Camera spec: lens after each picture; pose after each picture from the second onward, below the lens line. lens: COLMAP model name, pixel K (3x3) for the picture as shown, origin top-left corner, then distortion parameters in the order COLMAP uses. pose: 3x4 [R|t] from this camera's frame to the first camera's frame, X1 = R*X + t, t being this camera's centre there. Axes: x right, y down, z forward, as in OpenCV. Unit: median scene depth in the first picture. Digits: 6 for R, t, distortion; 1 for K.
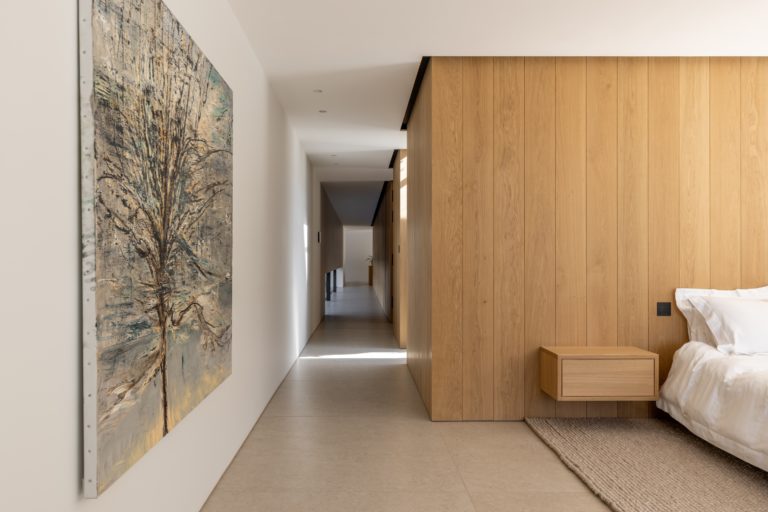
lens RADIAL K [[553.7, 0, 384.0], [0, 553.7, 256.0], [0, 0, 1]] dist [0.001381, 0.000638]
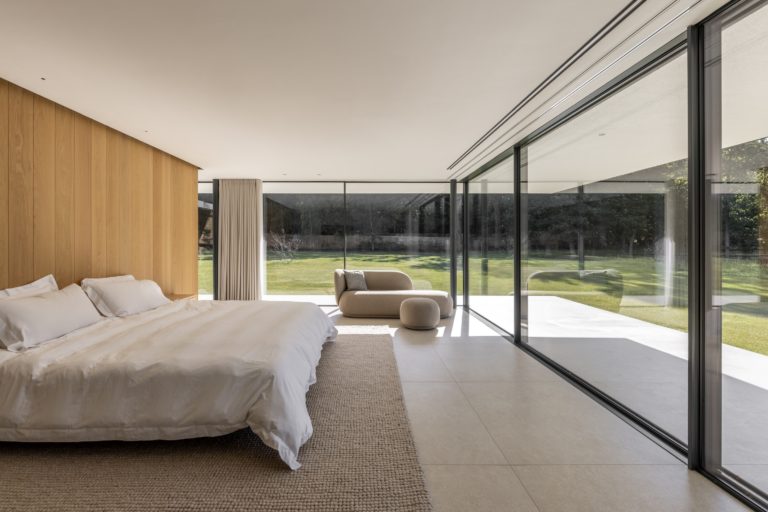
lens RADIAL K [[367.6, 0, 381.3], [0, 367.6, 240.1], [0, 0, 1]] dist [-0.001340, -0.000330]
pose [[0.051286, 0.016147, 0.998553, -0.084182], [-0.009353, 0.999833, -0.015687, -0.044825], [-0.998640, -0.008535, 0.051429, 0.268793]]
